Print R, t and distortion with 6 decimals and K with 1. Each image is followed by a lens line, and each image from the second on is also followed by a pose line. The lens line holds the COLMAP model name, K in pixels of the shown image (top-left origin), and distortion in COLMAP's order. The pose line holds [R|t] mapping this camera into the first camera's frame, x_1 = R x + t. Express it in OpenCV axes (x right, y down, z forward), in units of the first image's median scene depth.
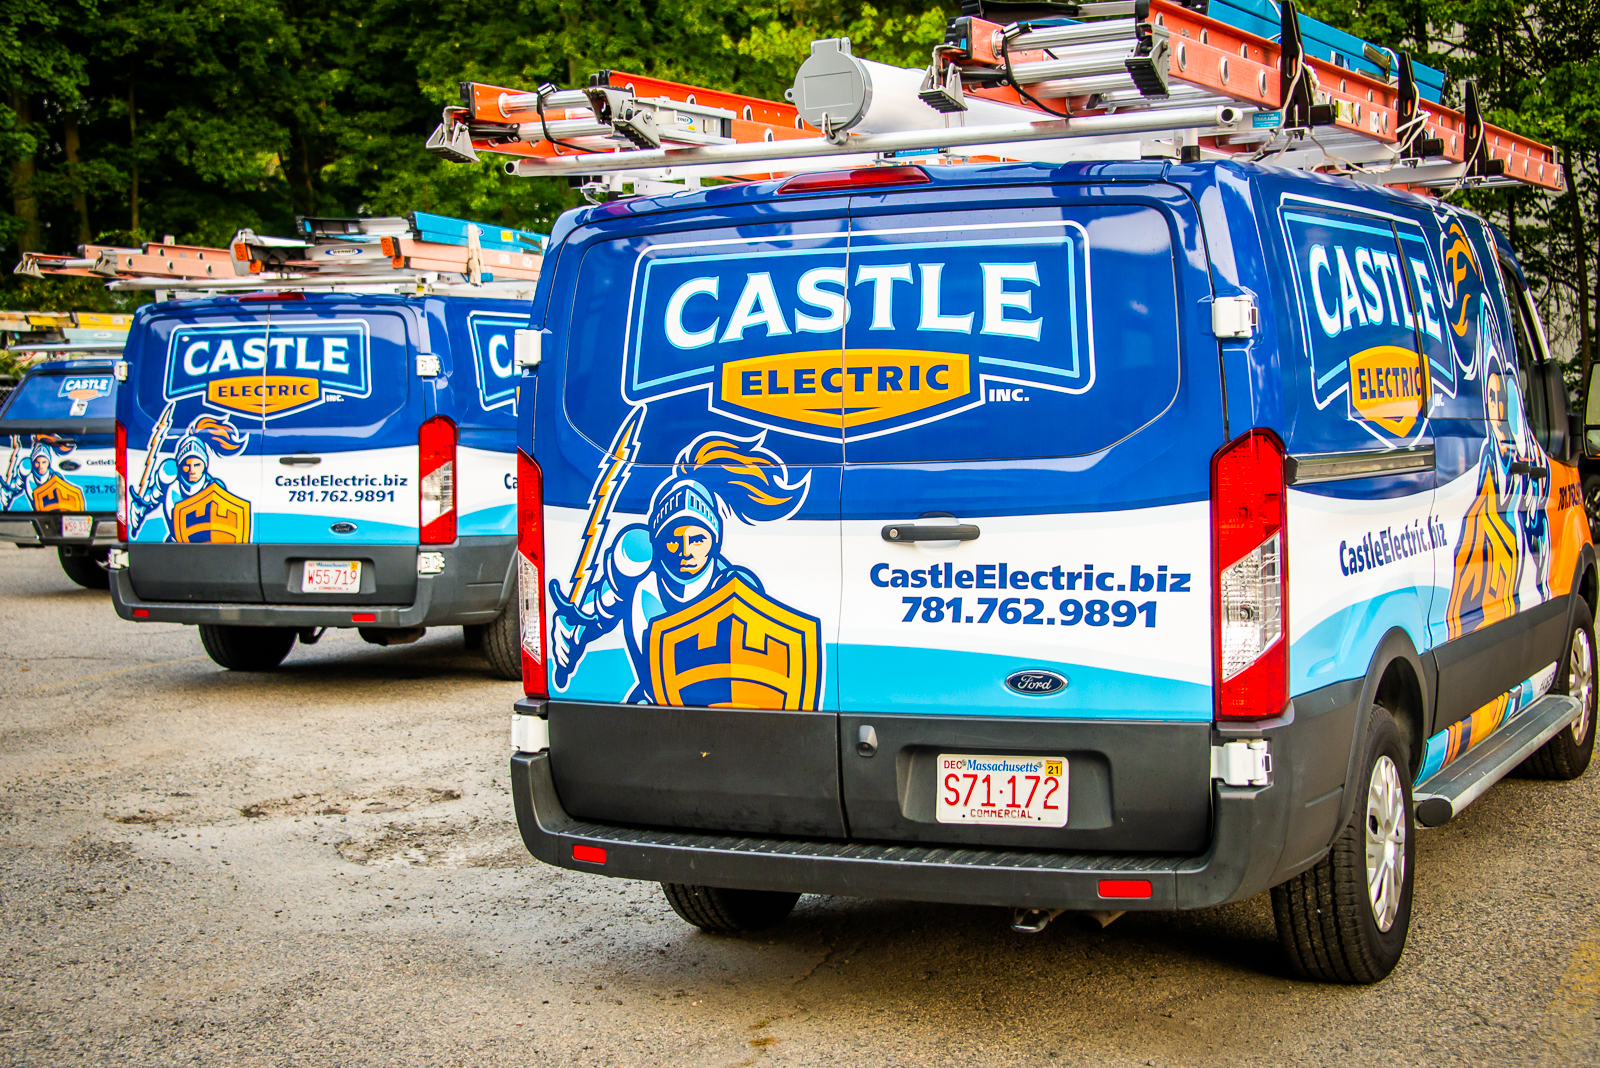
lens RADIAL K [[2352.2, 0, 787.5], [0, 2352.2, 556.7], [0, 0, 1]] dist [0.158425, 0.000000]
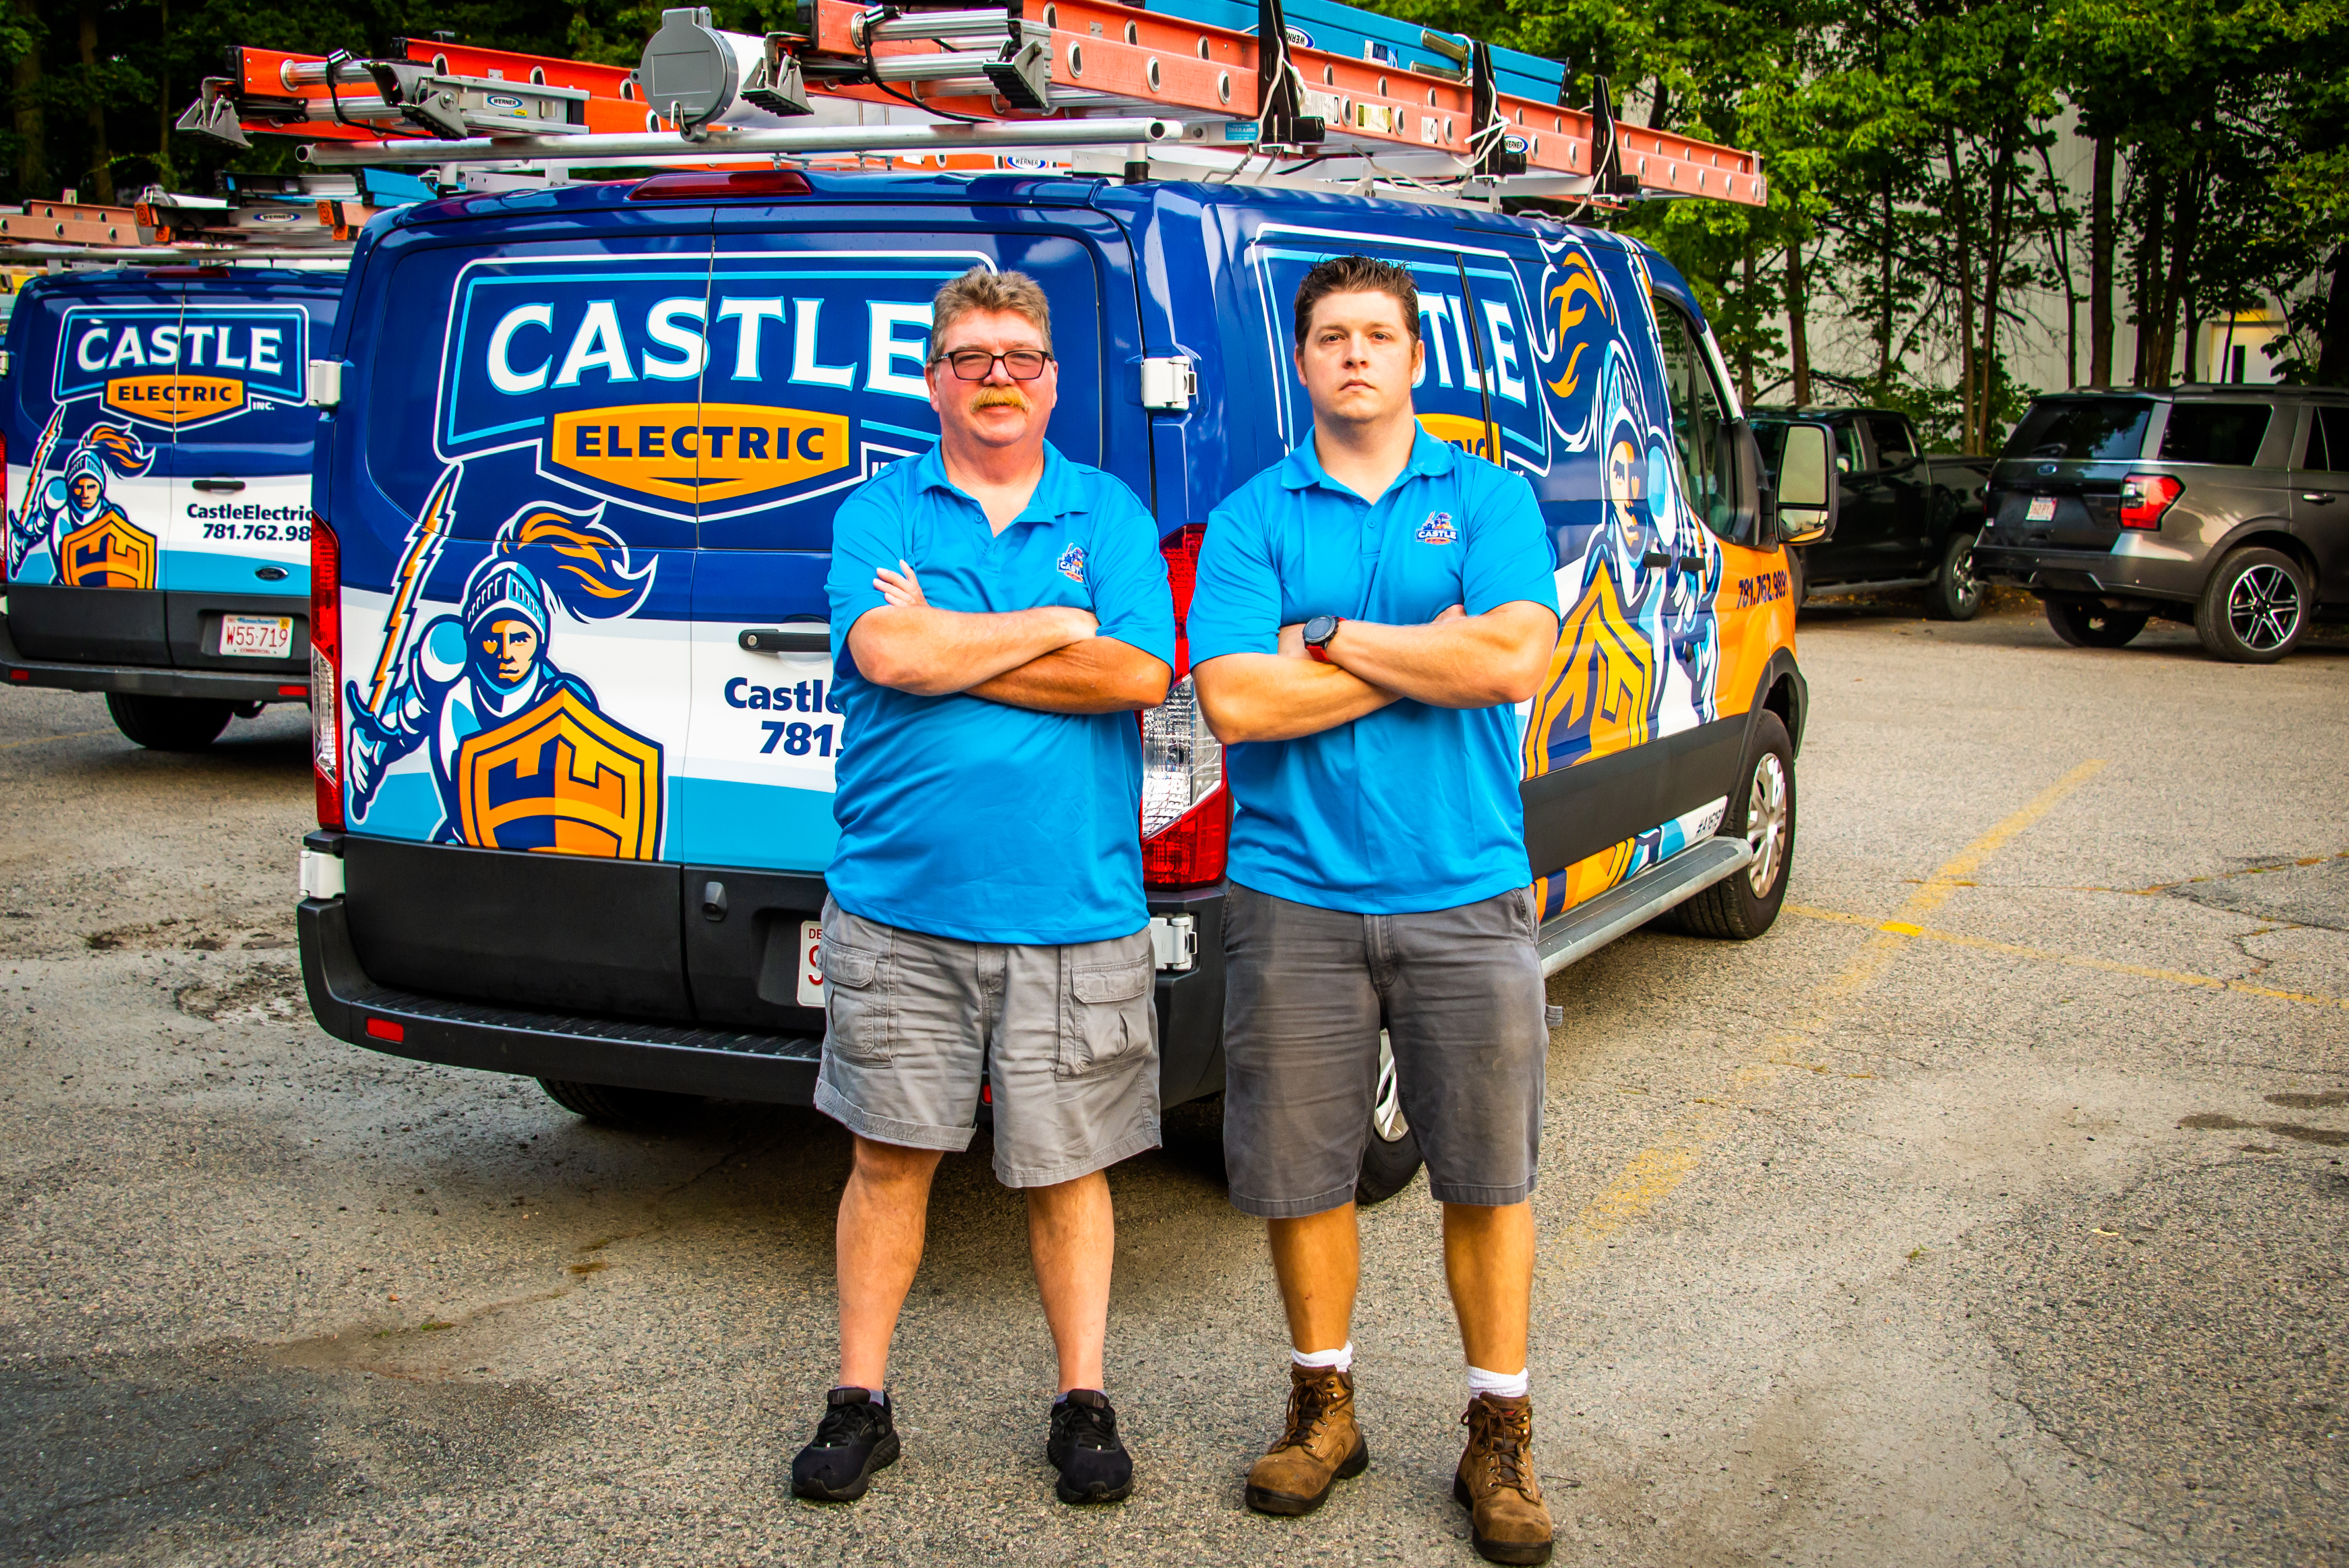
lens RADIAL K [[3050.9, 0, 1165.2], [0, 3050.9, 795.8], [0, 0, 1]] dist [-0.053330, 0.000000]
pose [[0.998738, 0.026087, 0.042907, 0.134566], [-0.028880, 0.997413, 0.065826, -0.027931], [-0.041078, -0.066982, 0.996908, -0.024579]]
